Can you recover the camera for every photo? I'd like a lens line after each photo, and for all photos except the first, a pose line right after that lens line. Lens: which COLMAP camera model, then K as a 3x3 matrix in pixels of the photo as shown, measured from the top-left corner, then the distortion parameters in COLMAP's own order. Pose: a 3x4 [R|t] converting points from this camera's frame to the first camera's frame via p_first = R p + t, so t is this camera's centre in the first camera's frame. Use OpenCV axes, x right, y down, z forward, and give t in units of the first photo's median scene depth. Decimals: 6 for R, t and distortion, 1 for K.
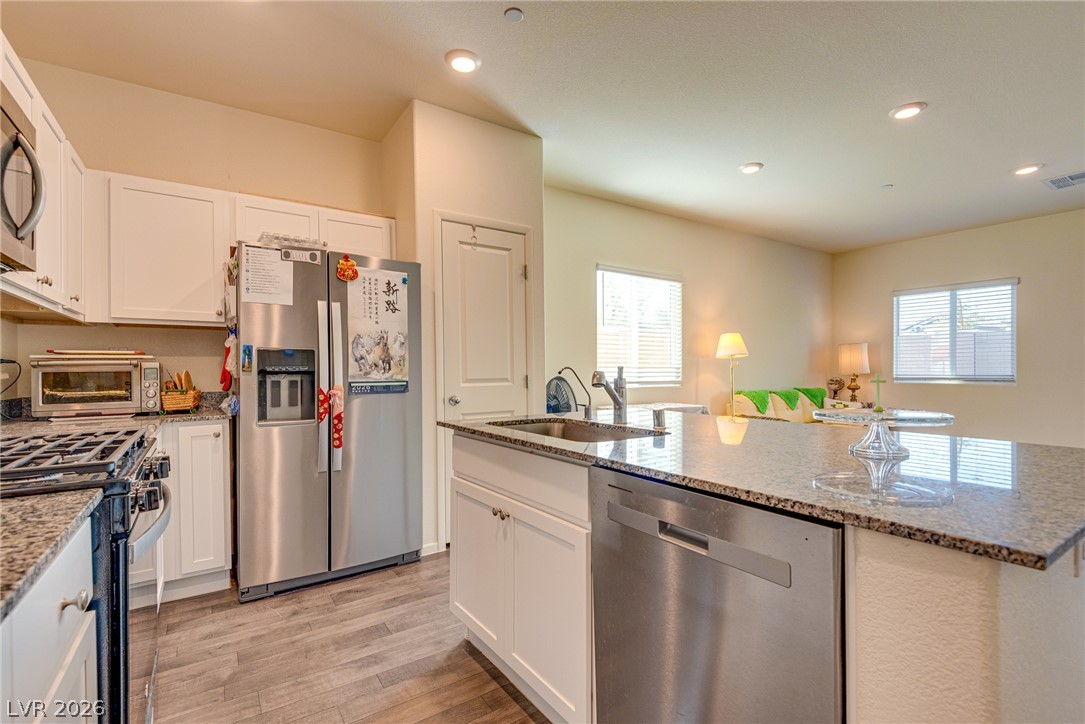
lens RADIAL K [[488.1, 0, 542.3], [0, 488.1, 368.3], [0, 0, 1]] dist [0.021902, -0.020052]
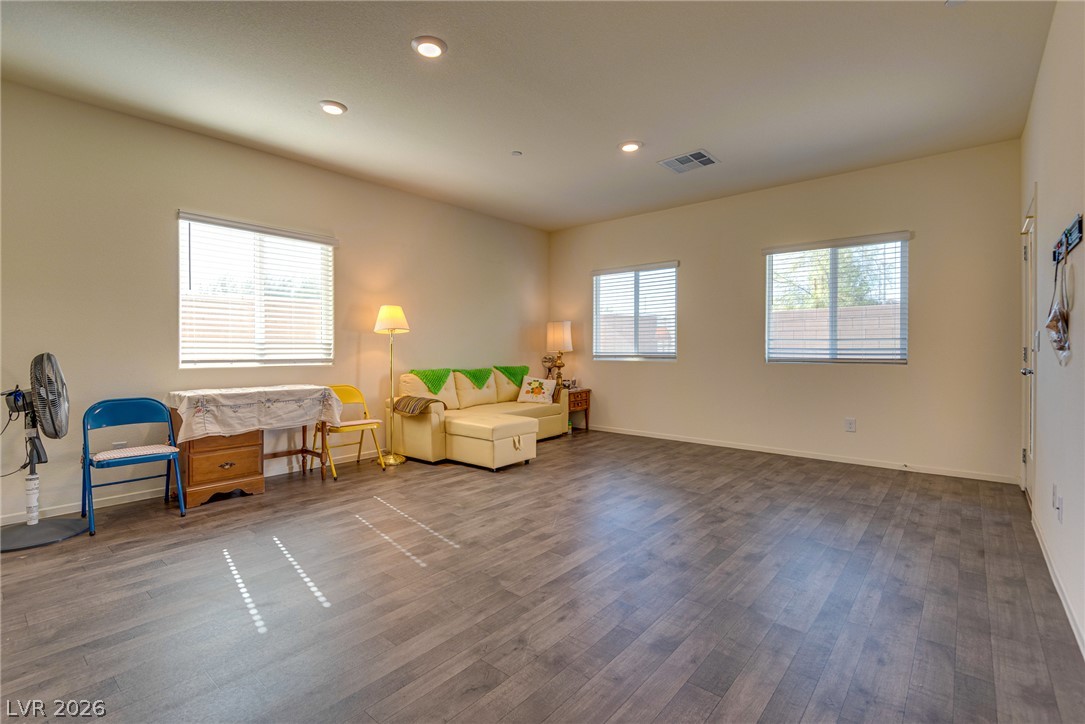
lens RADIAL K [[495.1, 0, 544.4], [0, 495.1, 343.8], [0, 0, 1]] dist [0.017780, -0.000415]
pose [[0.960906, 0.006019, 0.276811, 0.812931], [-0.004156, 0.999965, -0.007316, 0.008004], [-0.276845, 0.005879, 0.960897, 0.098993]]
